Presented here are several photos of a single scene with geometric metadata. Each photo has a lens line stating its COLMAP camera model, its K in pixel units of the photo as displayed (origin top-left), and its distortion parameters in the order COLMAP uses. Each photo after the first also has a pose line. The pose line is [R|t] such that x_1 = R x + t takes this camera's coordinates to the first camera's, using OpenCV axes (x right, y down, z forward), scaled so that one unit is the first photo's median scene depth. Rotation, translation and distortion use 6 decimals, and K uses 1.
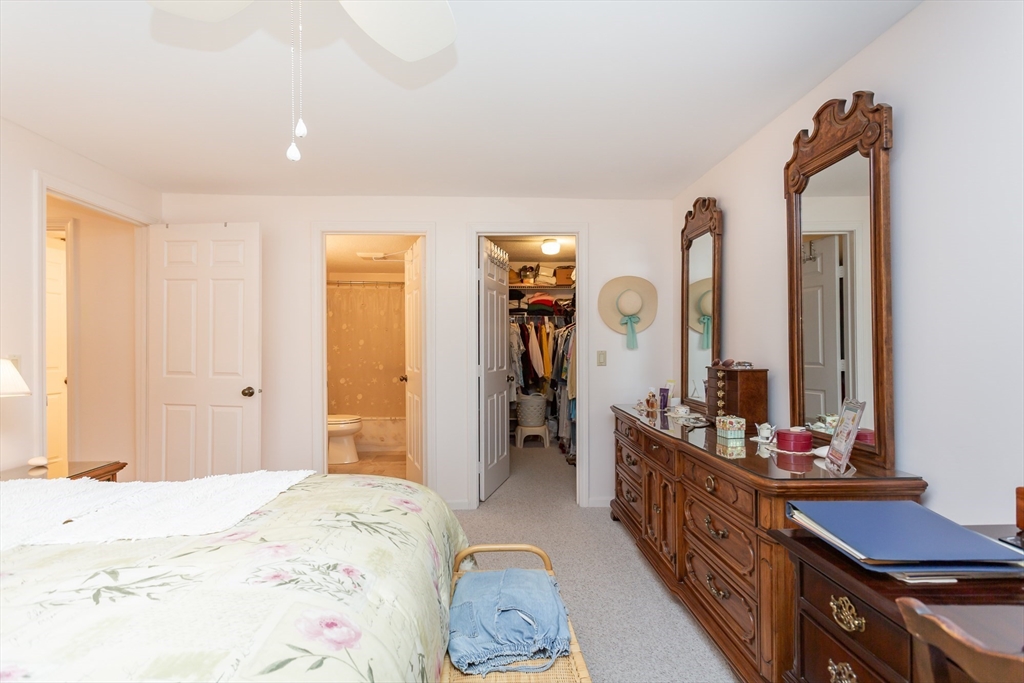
lens RADIAL K [[491.9, 0, 507.4], [0, 491.9, 343.0], [0, 0, 1]] dist [-0.000296, 0.003032]
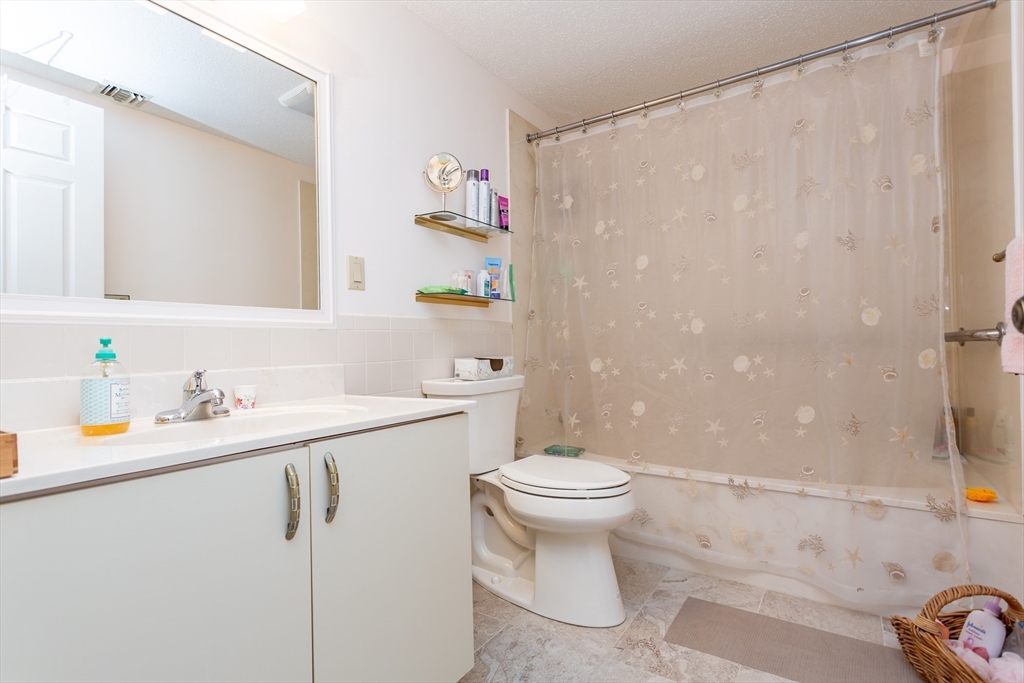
lens RADIAL K [[491.9, 0, 511.6], [0, 491.9, 342.3], [0, 0, 1]] dist [-0.000296, 0.003032]
pose [[0.806643, -0.010328, -0.590949, -0.159246], [0.020726, 0.999727, 0.010818, 0.053824], [0.590675, -0.020974, 0.806637, 0.648872]]
